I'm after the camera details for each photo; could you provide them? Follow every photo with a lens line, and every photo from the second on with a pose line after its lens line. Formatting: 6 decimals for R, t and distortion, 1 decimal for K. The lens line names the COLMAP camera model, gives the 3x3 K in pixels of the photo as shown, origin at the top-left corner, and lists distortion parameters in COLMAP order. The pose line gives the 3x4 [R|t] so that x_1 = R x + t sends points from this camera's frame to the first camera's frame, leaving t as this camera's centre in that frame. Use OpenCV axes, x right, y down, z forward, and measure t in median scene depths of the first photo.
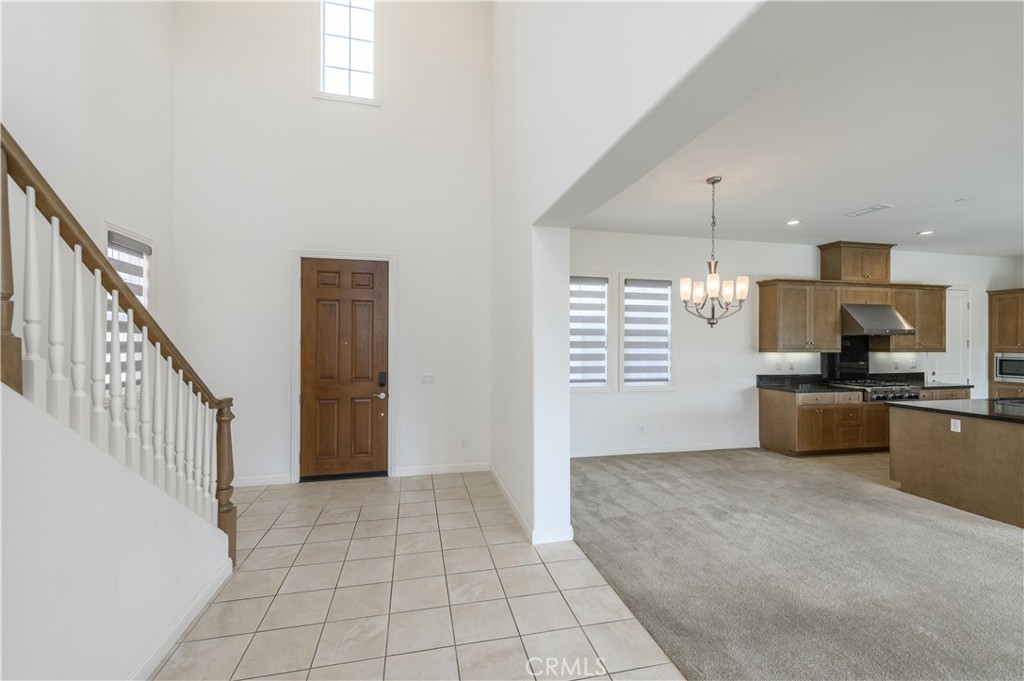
lens RADIAL K [[419.4, 0, 513.4], [0, 419.4, 342.7], [0, 0, 1]] dist [0.002084, -0.002195]
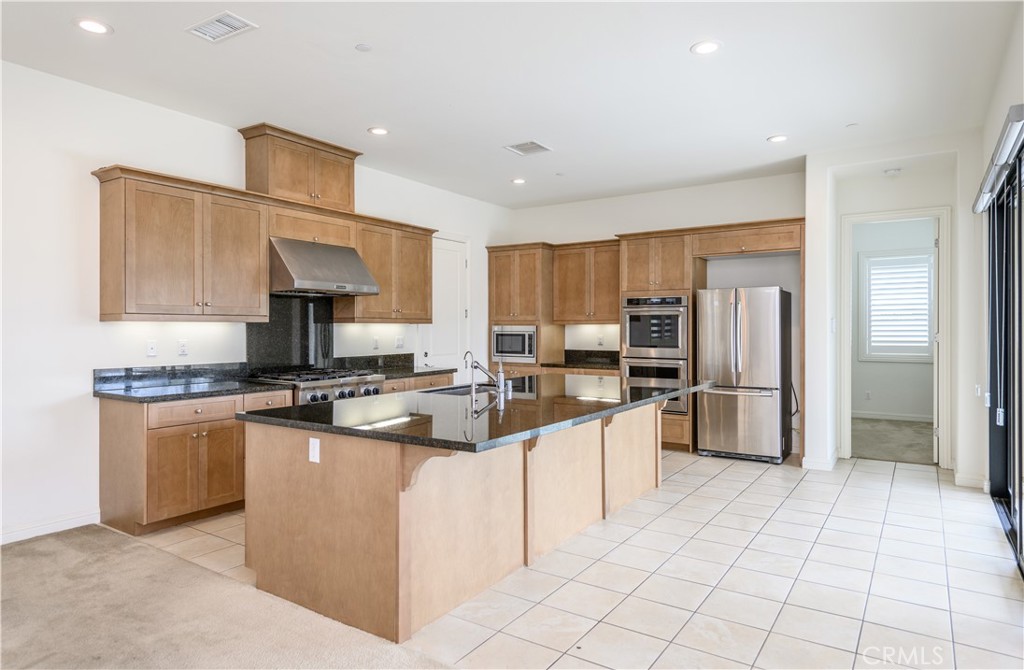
lens RADIAL K [[599.8, 0, 516.5], [0, 599.8, 329.2], [0, 0, 1]] dist [0.014863, -0.006865]
pose [[0.715895, -0.004127, 0.698196, 0.468610], [0.000327, 0.999984, 0.005575, 0.029094], [-0.698208, -0.003762, 0.715885, 0.193474]]
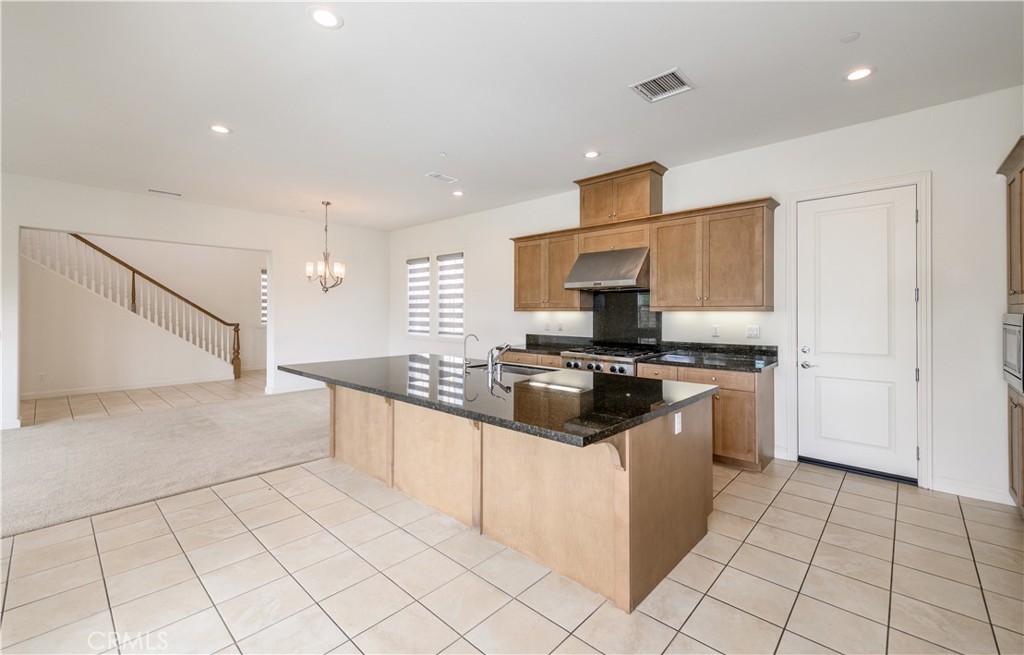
lens RADIAL K [[416.6, 0, 503.4], [0, 416.6, 309.4], [0, 0, 1]] dist [0.002577, 0.000224]
pose [[0.582973, -0.007811, -0.812454, 1.418820], [0.003645, 0.999969, -0.006998, 0.025188], [0.812484, 0.001118, 0.582983, 0.395254]]
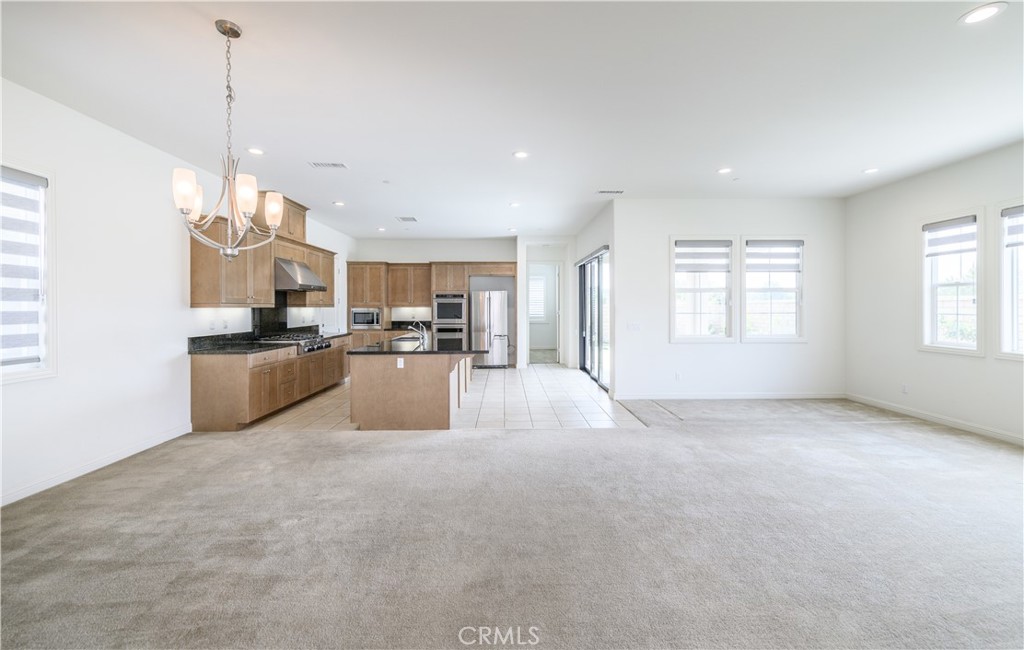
lens RADIAL K [[403.5, 0, 508.6], [0, 403.5, 307.9], [0, 0, 1]] dist [0.000118, -0.000599]
pose [[0.193644, -0.005804, 0.981055, -0.026538], [-0.001008, 0.999981, 0.006115, 0.018906], [-0.981071, -0.002173, 0.193634, 0.301588]]
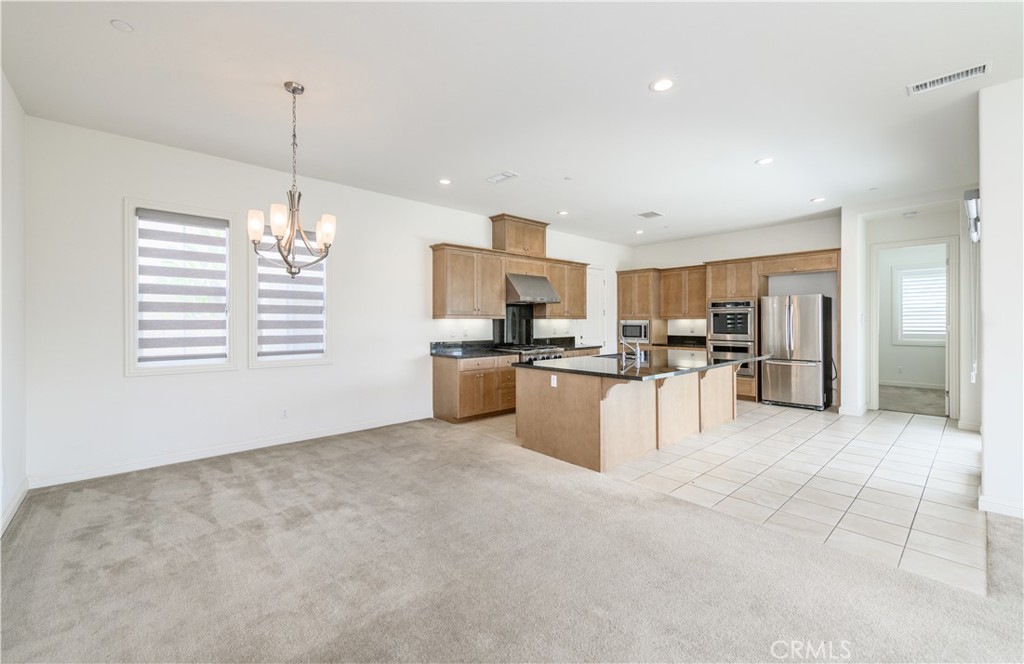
lens RADIAL K [[412.6, 0, 513.6], [0, 412.6, 321.6], [0, 0, 1]] dist [0.005025, -0.001871]
pose [[0.866885, -0.004917, 0.498484, 0.286837], [0.003138, 0.999985, 0.004407, 0.026622], [-0.498498, -0.002256, 0.866888, 0.087684]]
